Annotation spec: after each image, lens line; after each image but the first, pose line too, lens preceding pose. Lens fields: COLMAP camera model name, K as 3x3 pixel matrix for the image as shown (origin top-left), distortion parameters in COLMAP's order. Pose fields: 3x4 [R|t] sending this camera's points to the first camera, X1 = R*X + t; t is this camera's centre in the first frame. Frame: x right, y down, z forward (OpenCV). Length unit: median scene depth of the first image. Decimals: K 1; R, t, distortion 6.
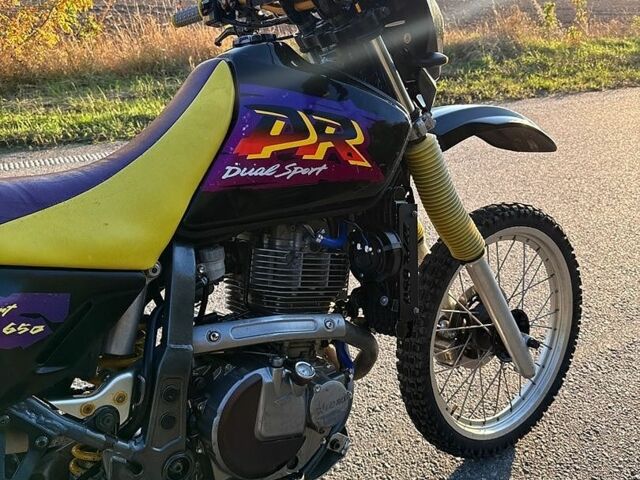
lens RADIAL K [[592.5, 0, 320.0], [0, 592.5, 240.0], [0, 0, 1]] dist [0.249081, -0.559094]
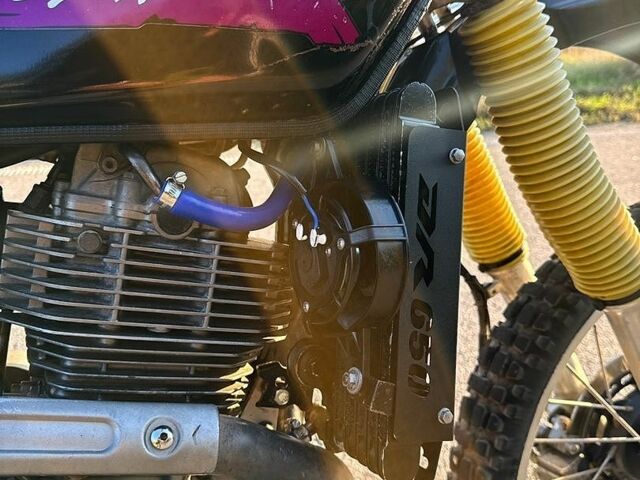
lens RADIAL K [[597.2, 0, 320.0], [0, 597.2, 240.0], [0, 0, 1]] dist [0.090732, -0.190804]
pose [[0.969643, 0.060848, -0.236834, 0.171667], [-0.075161, 0.995821, -0.051872, 0.035455], [0.232688, 0.068098, 0.970164, 0.626103]]
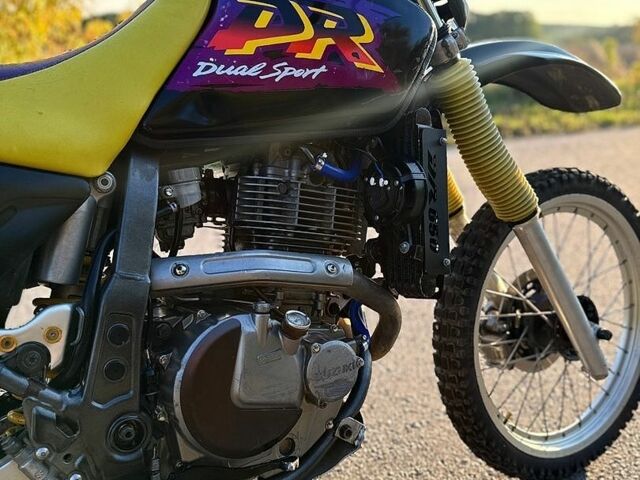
lens RADIAL K [[592.5, 0, 320.0], [0, 592.5, 240.0], [0, 0, 1]] dist [0.249081, -0.559094]
pose [[0.995216, -0.011122, -0.097061, 0.072530], [0.001349, 0.994969, -0.100178, 0.172551], [0.097686, 0.099567, 0.990224, 0.196089]]
